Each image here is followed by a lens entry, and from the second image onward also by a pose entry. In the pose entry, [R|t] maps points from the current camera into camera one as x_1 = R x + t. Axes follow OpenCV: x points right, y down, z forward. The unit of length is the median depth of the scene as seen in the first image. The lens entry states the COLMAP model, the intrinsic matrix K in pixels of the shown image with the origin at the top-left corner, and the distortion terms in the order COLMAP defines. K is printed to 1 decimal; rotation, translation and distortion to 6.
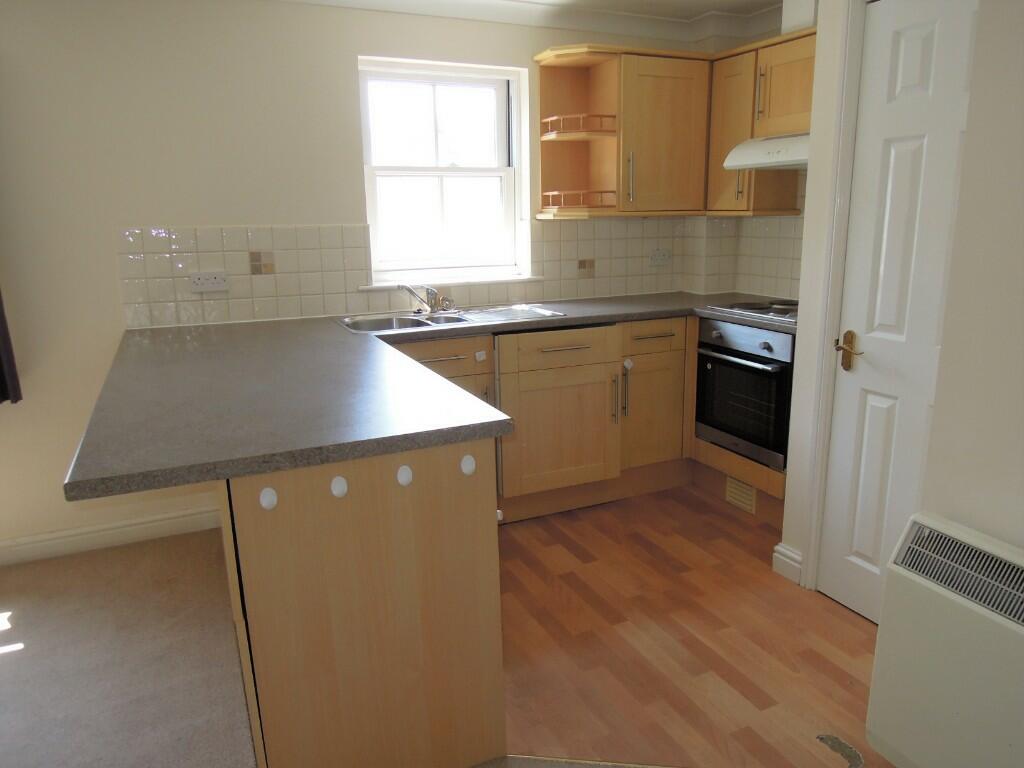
lens RADIAL K [[729.5, 0, 521.9], [0, 729.5, 384.0], [0, 0, 1]] dist [-0.019011, 0.007759]
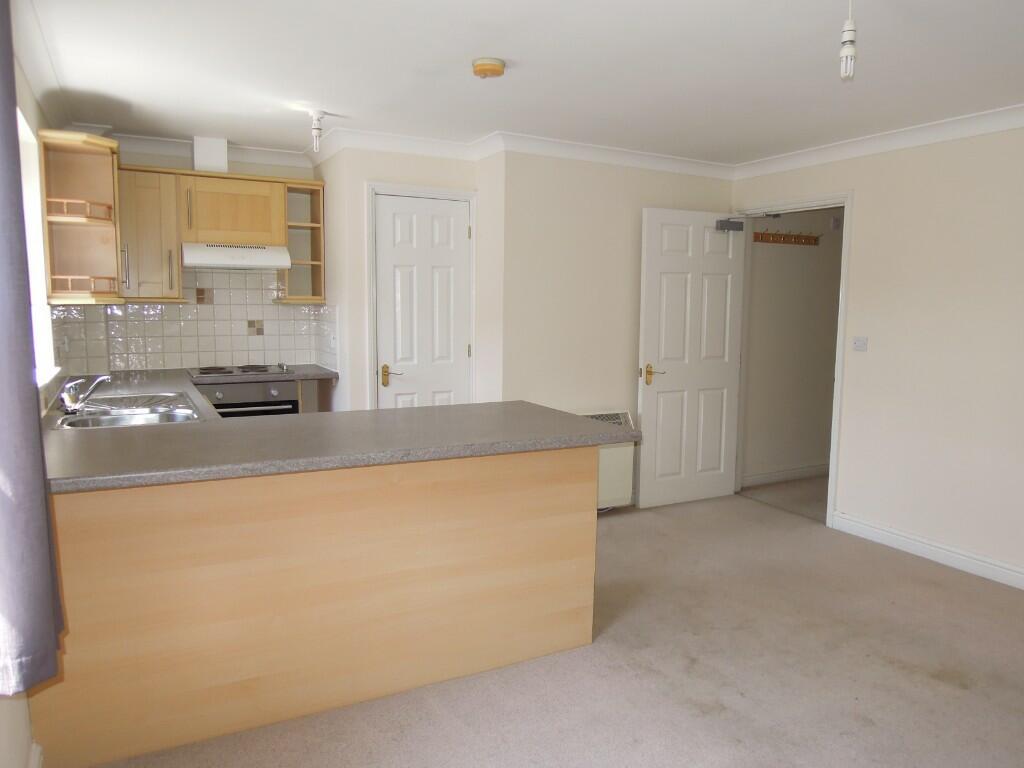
lens RADIAL K [[729.5, 0, 509.1], [0, 729.5, 386.5], [0, 0, 1]] dist [-0.019011, 0.007759]
pose [[-0.043697, -0.105982, 0.993407, -0.999150], [0.220841, 0.968734, 0.113064, -0.113622], [-0.974330, 0.224326, -0.018926, 0.532125]]
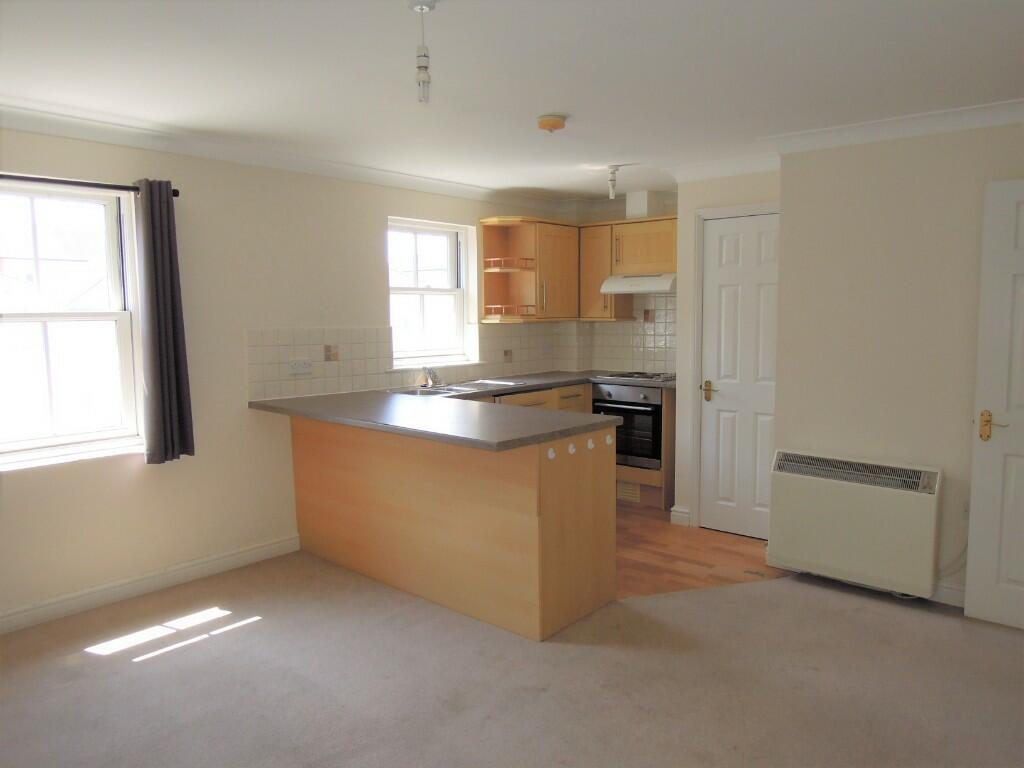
lens RADIAL K [[729.5, 0, 518.8], [0, 729.5, 382.8], [0, 0, 1]] dist [-0.019011, 0.007759]
pose [[0.915359, -0.030924, 0.401449, -0.562746], [0.086727, 0.988785, -0.121582, 0.089947], [-0.393187, 0.146107, 0.907775, -0.399688]]
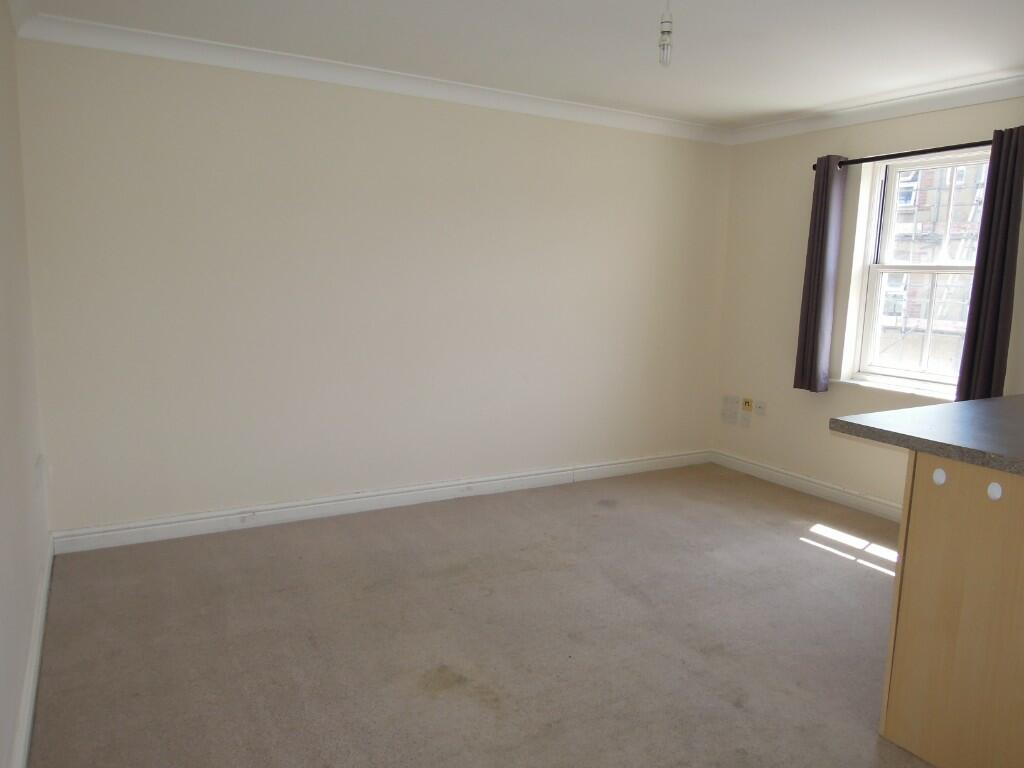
lens RADIAL K [[729.5, 0, 510.4], [0, 729.5, 378.8], [0, 0, 1]] dist [-0.019011, 0.007759]
pose [[0.065931, 0.159607, -0.984976, 0.396019], [-0.259821, 0.955819, 0.137491, 0.003362], [0.963404, 0.246852, 0.104487, 0.028189]]
